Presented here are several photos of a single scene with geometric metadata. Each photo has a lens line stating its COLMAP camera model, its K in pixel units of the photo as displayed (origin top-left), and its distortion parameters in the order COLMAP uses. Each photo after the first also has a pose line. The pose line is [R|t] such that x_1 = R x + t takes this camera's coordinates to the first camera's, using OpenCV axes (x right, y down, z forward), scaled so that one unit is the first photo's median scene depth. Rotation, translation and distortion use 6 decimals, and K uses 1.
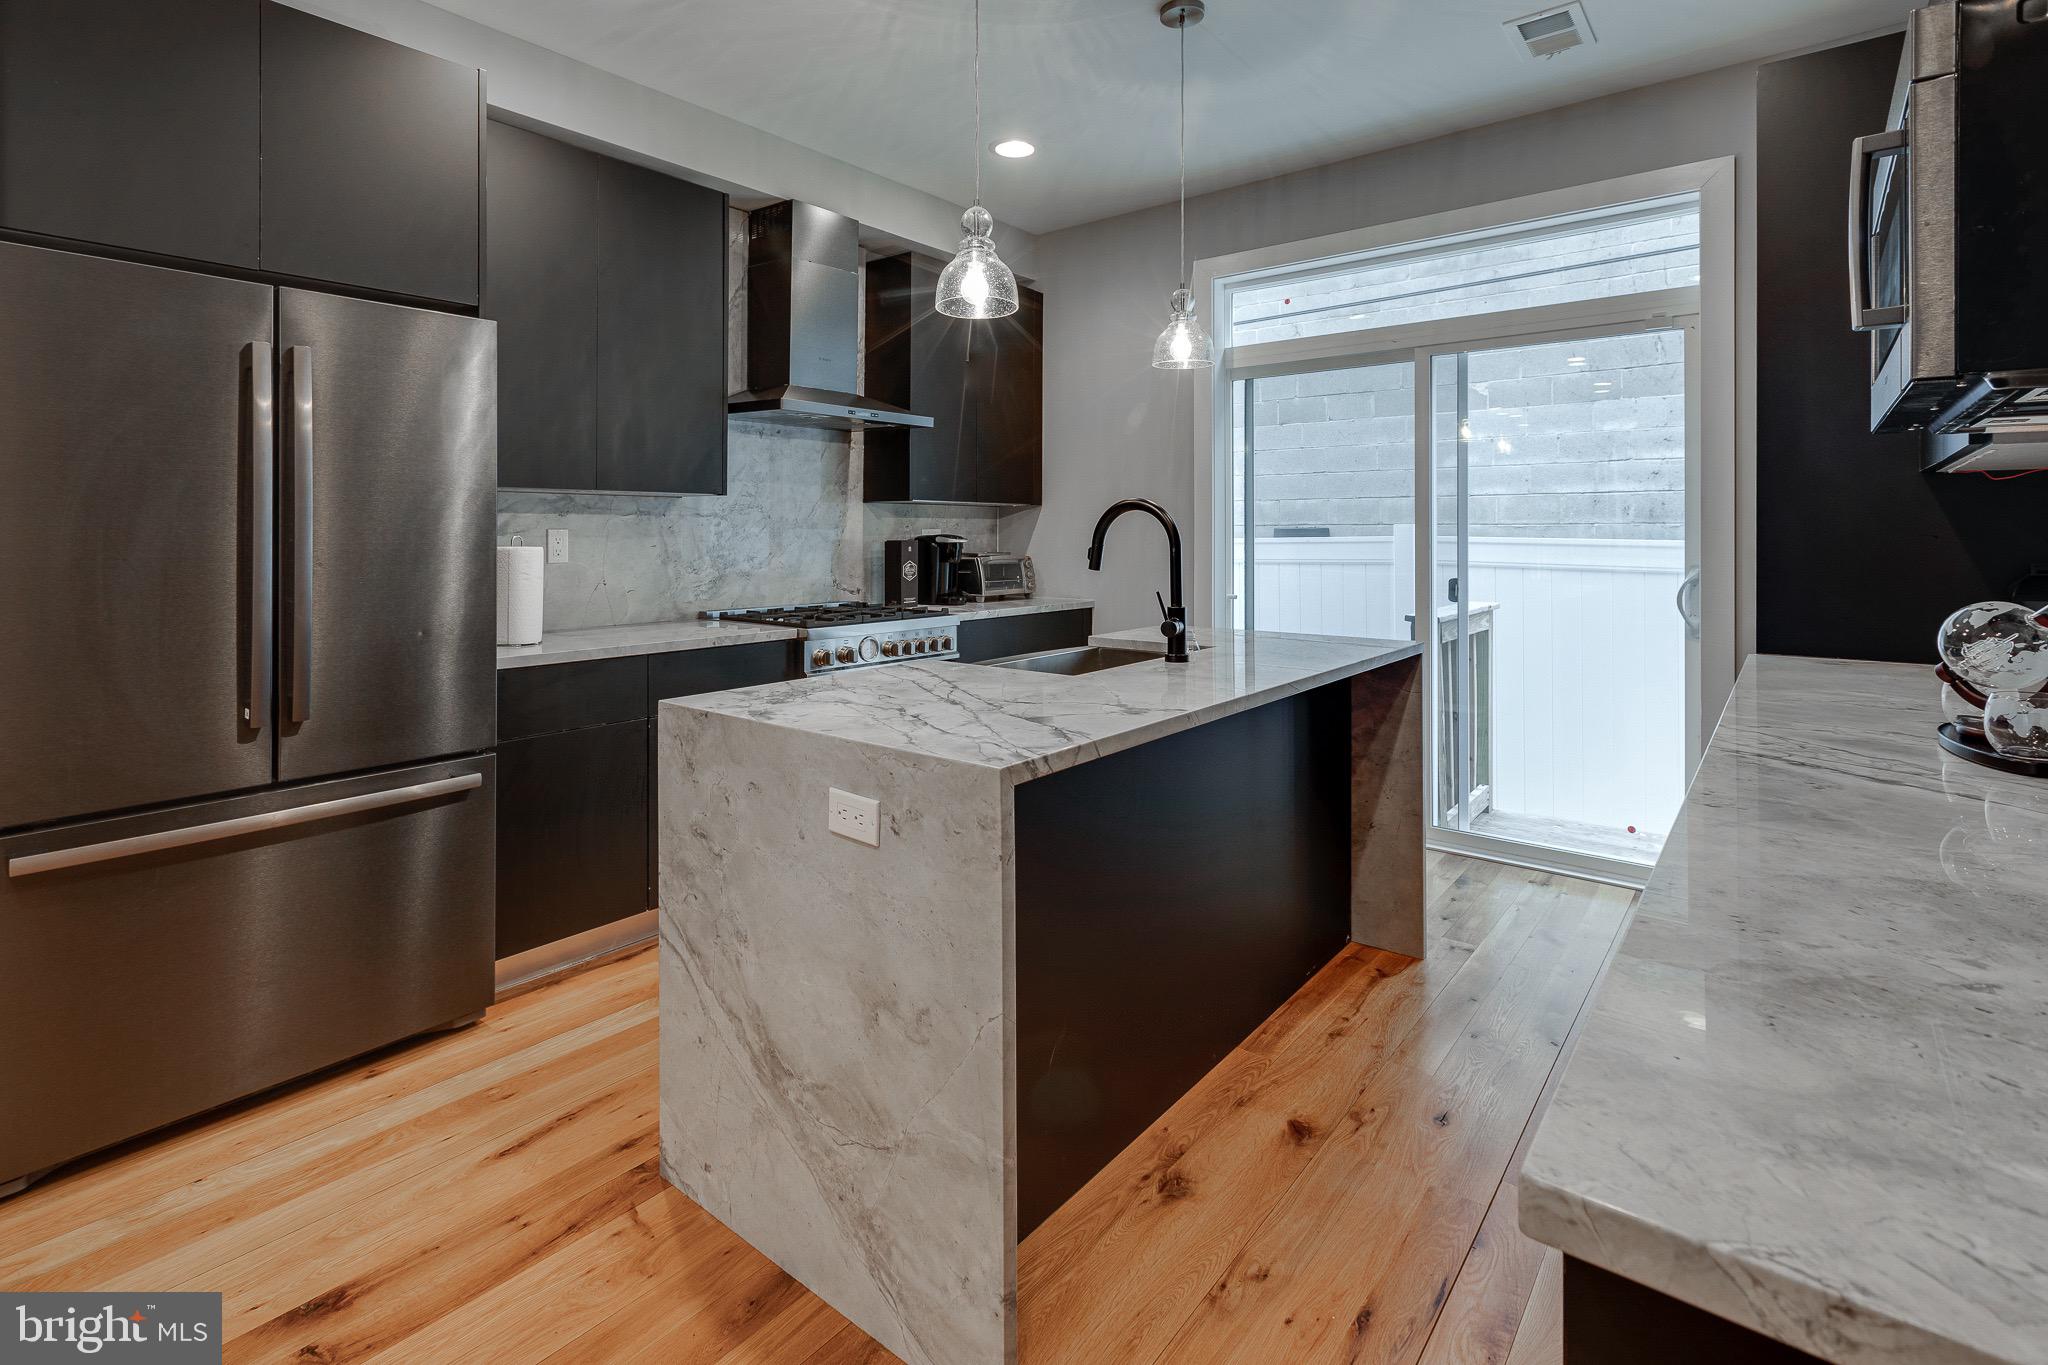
lens RADIAL K [[963.3, 0, 1002.1], [0, 963.3, 527.2], [0, 0, 1]] dist [0.001916, 0.000250]
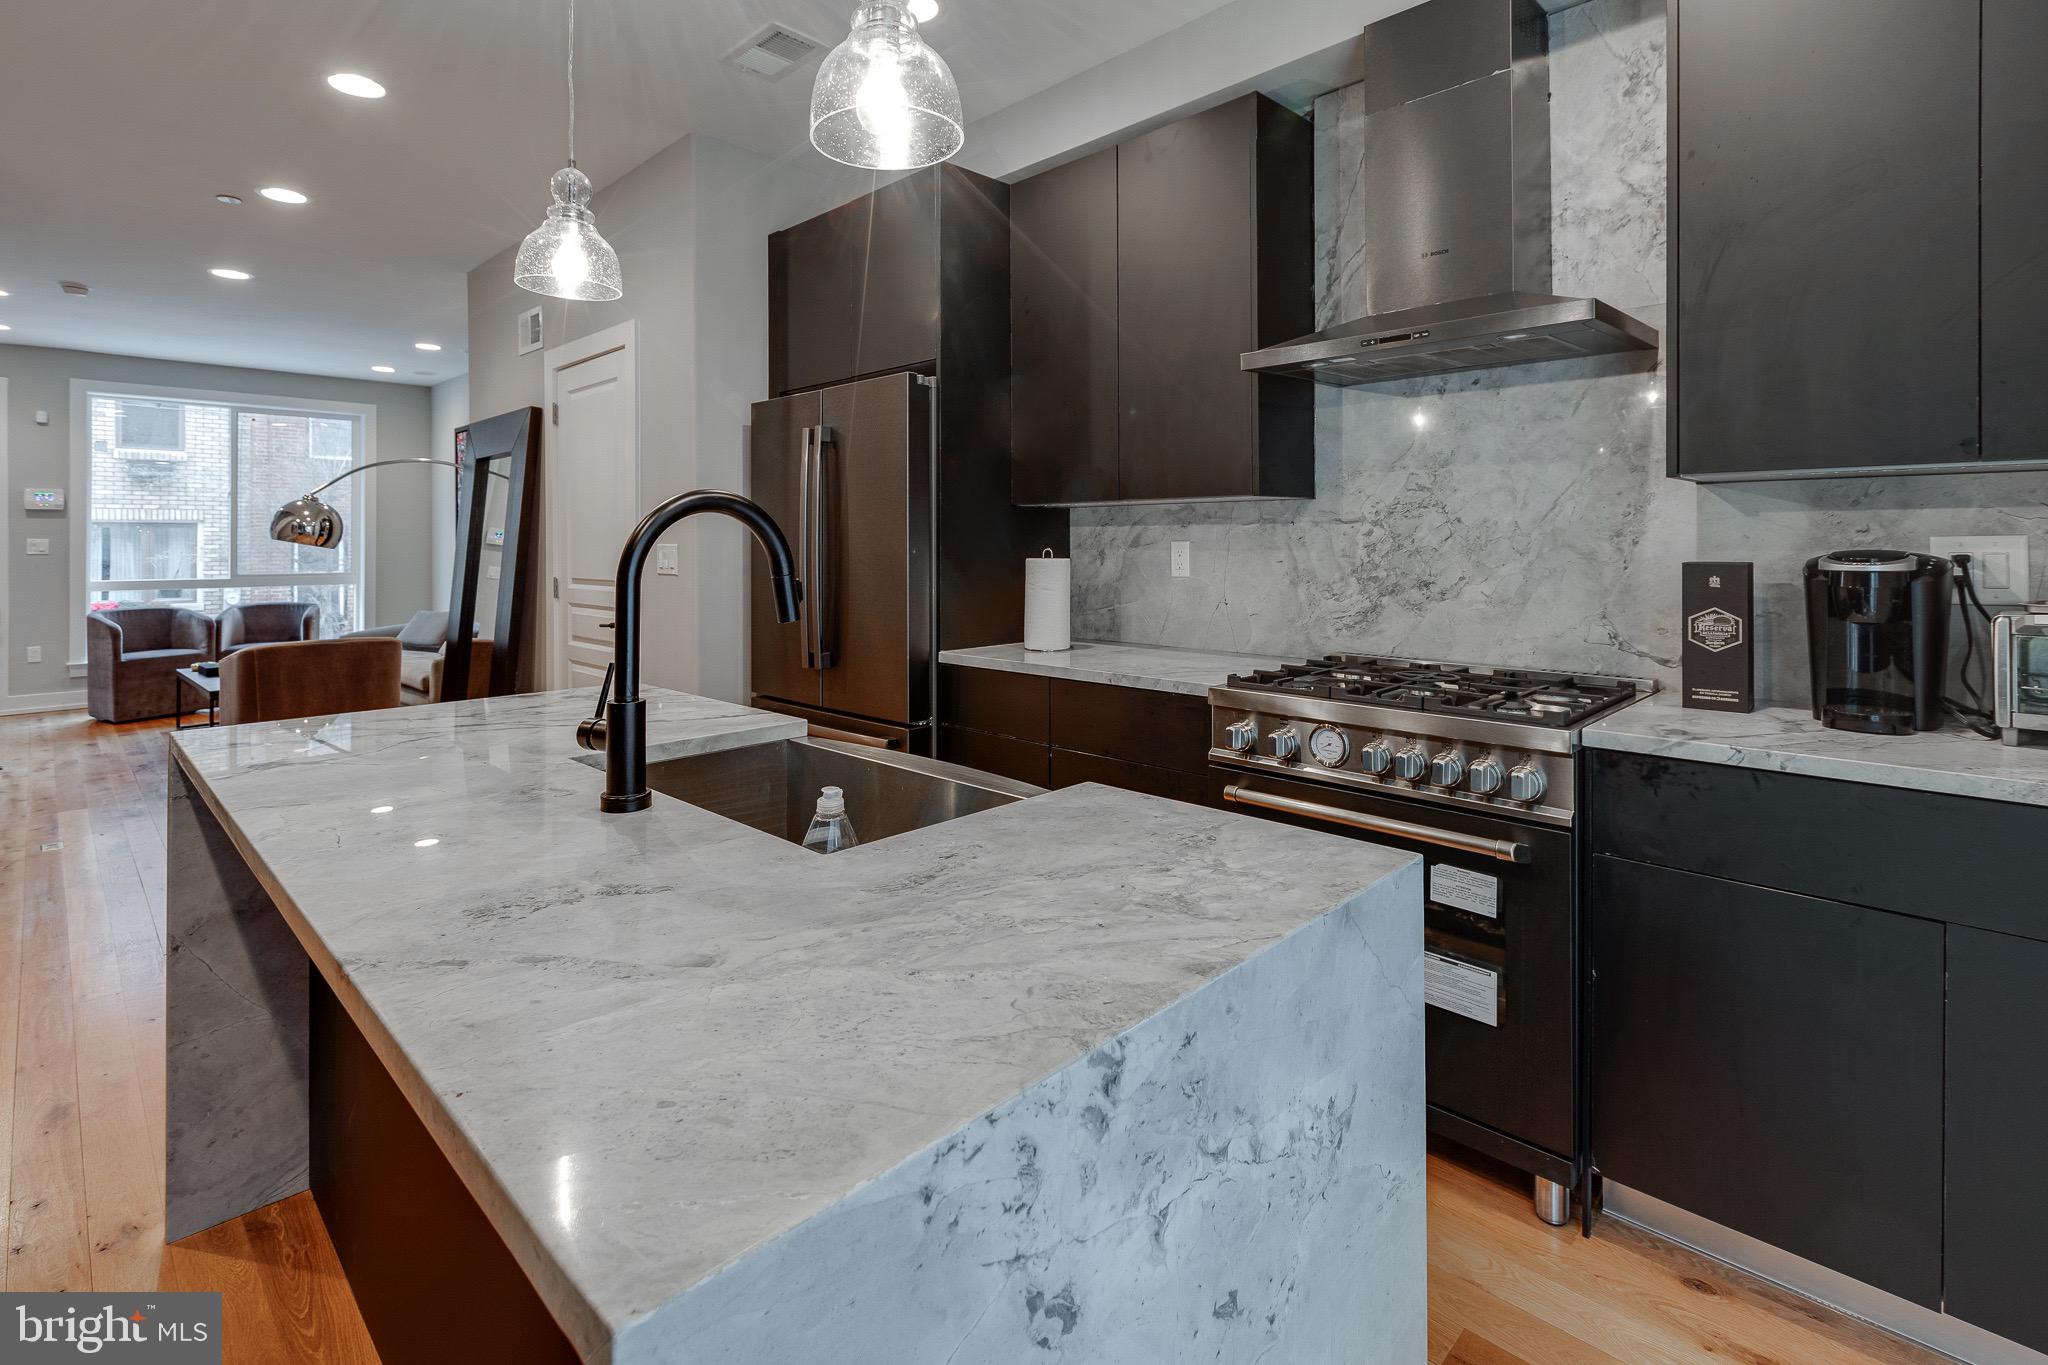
lens RADIAL K [[963.3, 0, 1009.2], [0, 963.3, 535.3], [0, 0, 1]] dist [0.001916, 0.000250]
pose [[-0.088333, -0.005631, -0.996075, 0.448522], [0.008399, 0.999944, -0.006398, 0.000849], [0.996056, -0.008931, -0.088281, 0.825240]]
